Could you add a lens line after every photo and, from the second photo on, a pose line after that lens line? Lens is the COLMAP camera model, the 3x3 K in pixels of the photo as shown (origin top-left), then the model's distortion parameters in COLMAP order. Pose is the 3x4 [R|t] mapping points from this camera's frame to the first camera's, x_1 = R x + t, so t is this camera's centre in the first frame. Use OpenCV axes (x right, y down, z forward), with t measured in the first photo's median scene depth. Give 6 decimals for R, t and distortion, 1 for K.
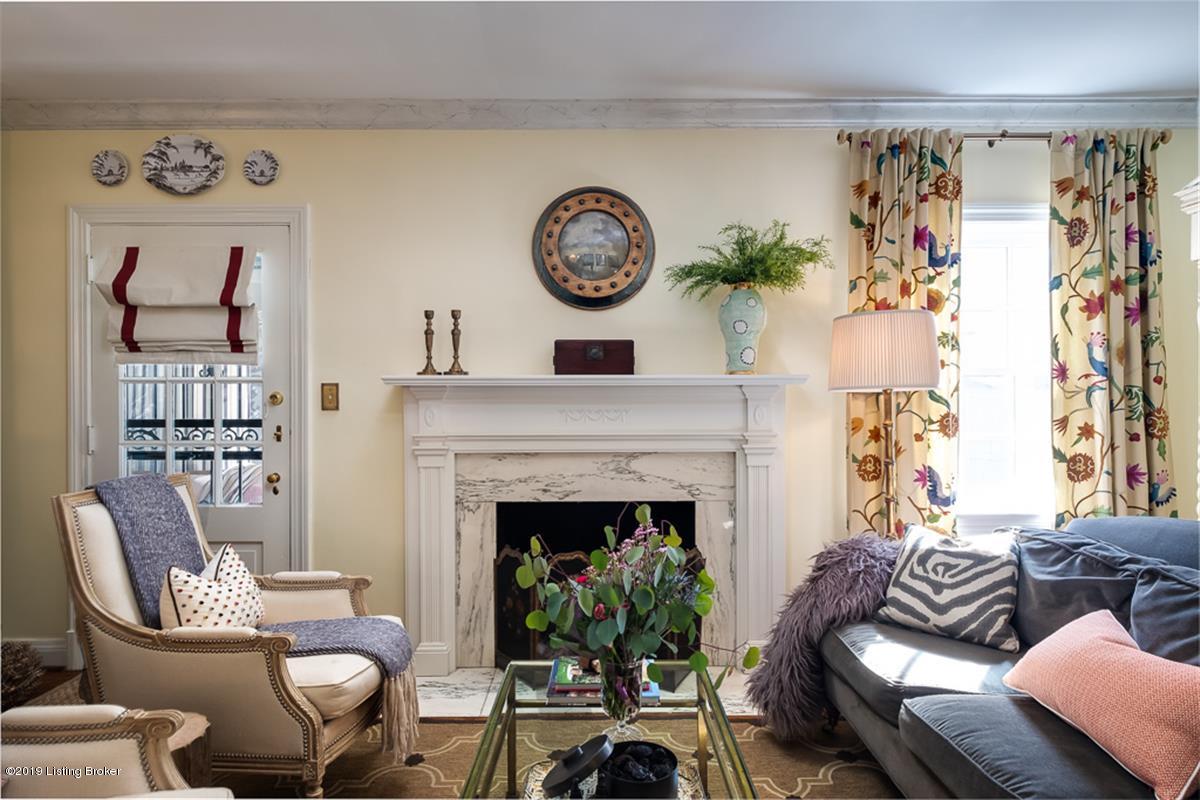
lens RADIAL K [[674.0, 0, 601.5], [0, 674.0, 405.5], [0, 0, 1]] dist [0.001379, -0.002646]
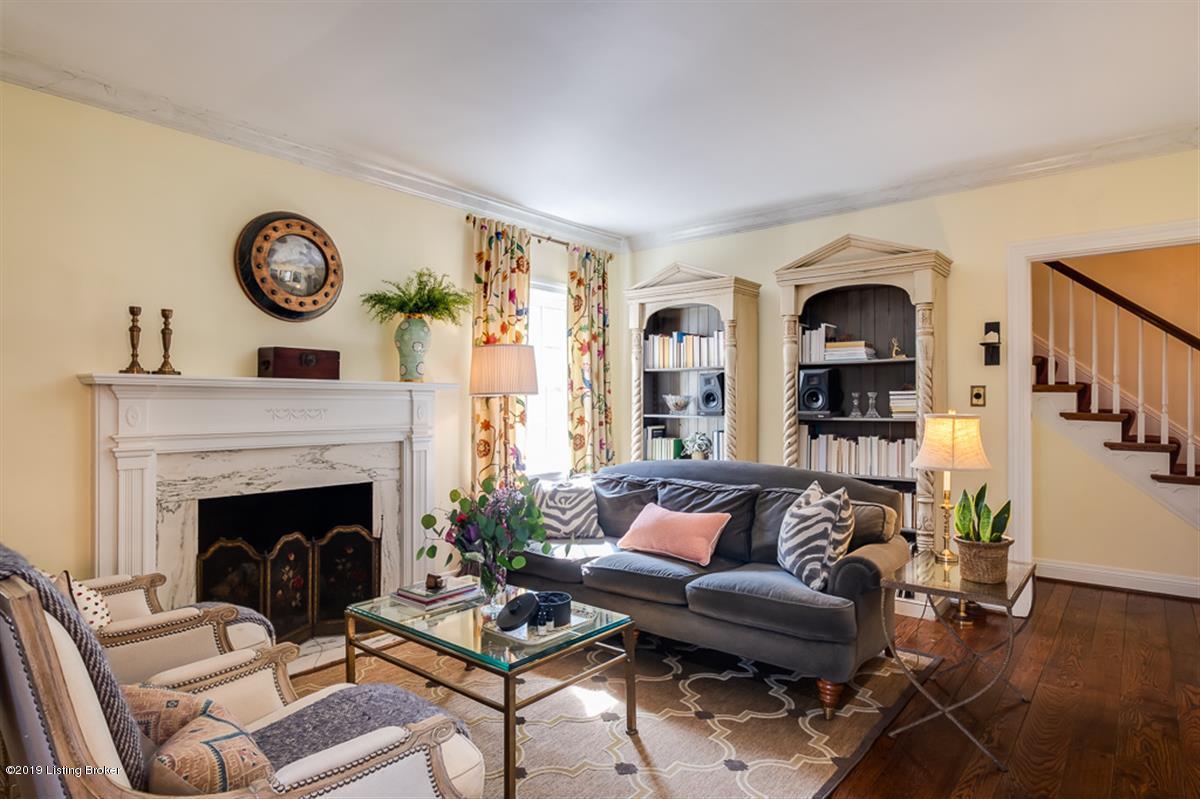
lens RADIAL K [[663.5, 0, 605.6], [0, 663.5, 400.7], [0, 0, 1]] dist [0.006048, 0.001133]
pose [[0.638193, 0.006401, 0.769850, -0.545935], [0.000163, 0.999964, -0.008450, 0.001900], [-0.769877, 0.005518, 0.638169, -0.123247]]
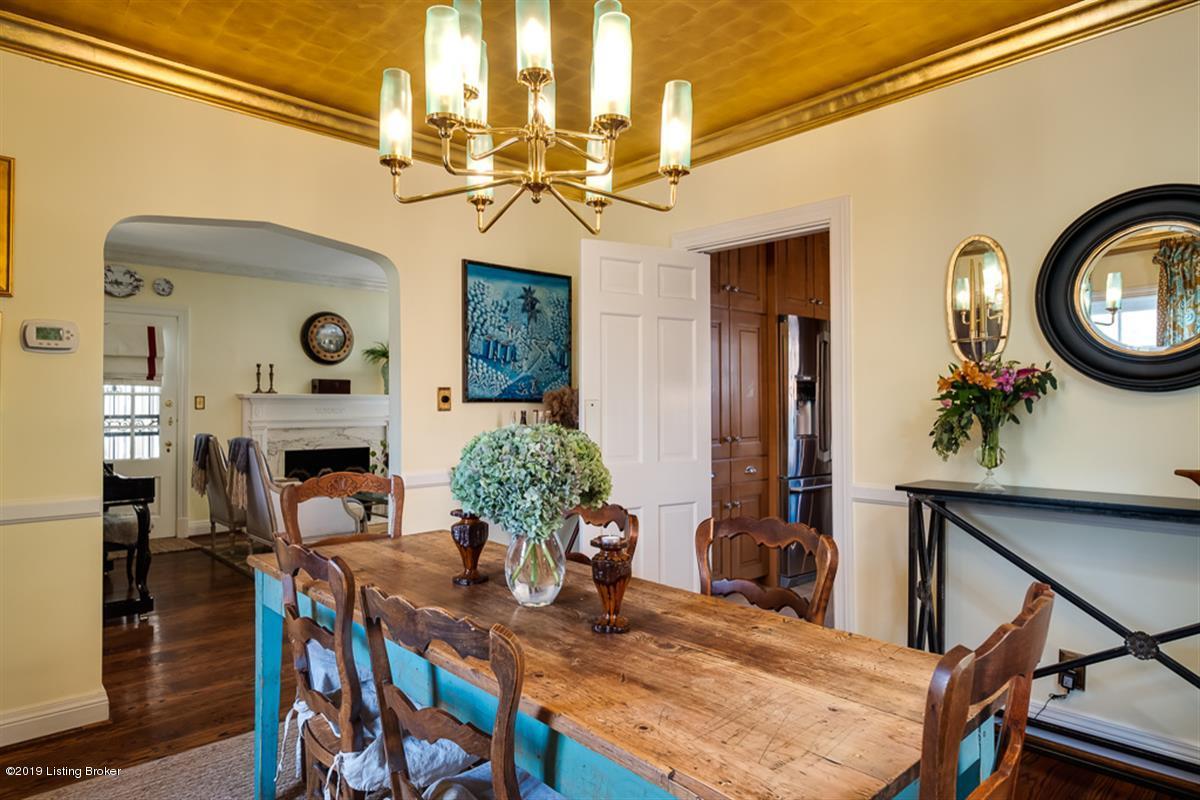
lens RADIAL K [[663.5, 0, 595.2], [0, 663.5, 396.8], [0, 0, 1]] dist [0.006048, 0.001133]
pose [[0.710497, 0.007532, 0.703660, -0.975990], [0.003654, 0.999890, -0.014393, 0.001601], [-0.703690, 0.012797, 0.710392, -1.275360]]
